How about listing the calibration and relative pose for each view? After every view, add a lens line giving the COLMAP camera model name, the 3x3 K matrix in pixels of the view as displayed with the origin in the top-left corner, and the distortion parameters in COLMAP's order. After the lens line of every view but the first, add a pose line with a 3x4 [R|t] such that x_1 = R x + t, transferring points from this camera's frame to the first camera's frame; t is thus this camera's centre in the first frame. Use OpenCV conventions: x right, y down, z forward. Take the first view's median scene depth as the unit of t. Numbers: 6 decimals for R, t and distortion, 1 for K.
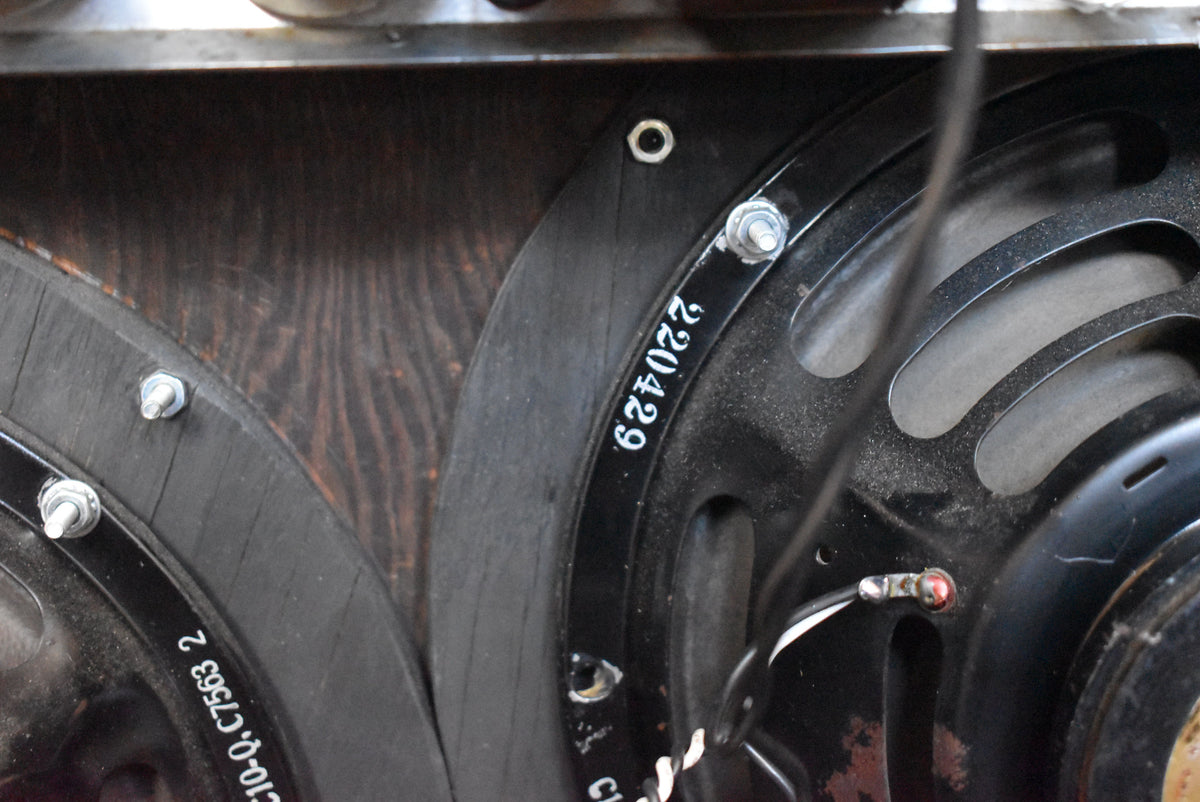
lens RADIAL K [[2251.9, 0, 600.0], [0, 2251.9, 401.0], [0, 0, 1]] dist [0.003333, 0.117186]
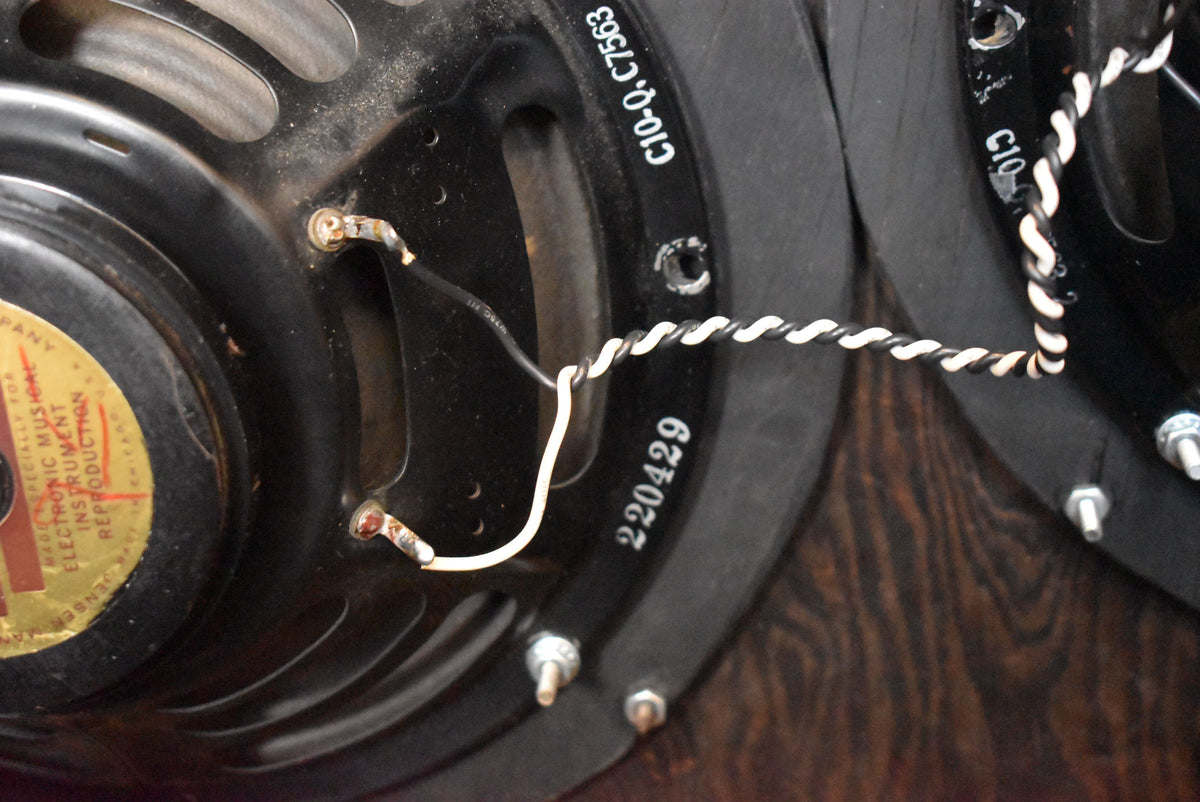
lens RADIAL K [[2251.9, 0, 600.0], [0, 2251.9, 401.0], [0, 0, 1]] dist [0.003333, 0.117186]
pose [[0.991661, 0.013988, -0.128113, -0.045119], [0.009322, 0.983703, 0.179559, 0.106953], [0.128536, -0.179256, 0.975369, -0.001428]]
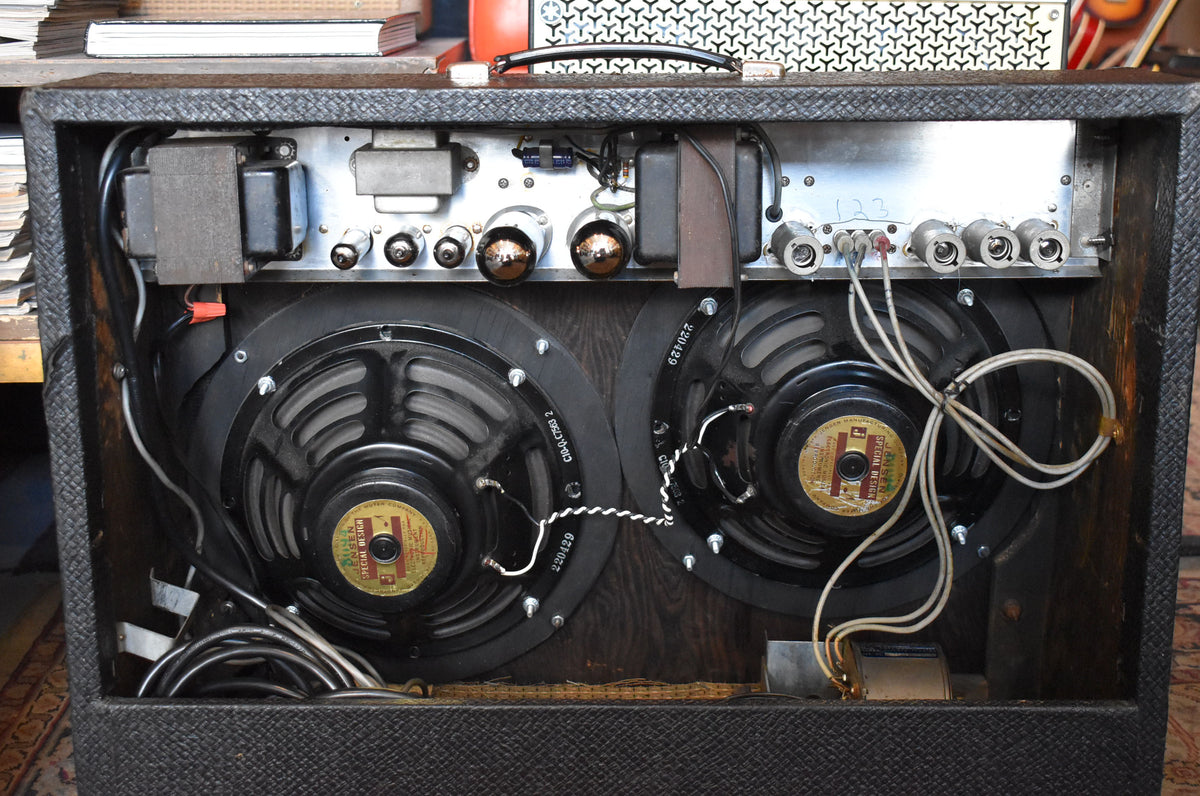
lens RADIAL K [[1672.2, 0, 600.0], [0, 1672.2, 398.0], [0, 0, 1]] dist [-0.028042, -0.014210]
pose [[0.998153, 0.029743, -0.052975, 0.039997], [-0.023016, 0.992096, 0.123354, -0.246209], [0.056225, -0.121907, 0.990948, -1.615095]]
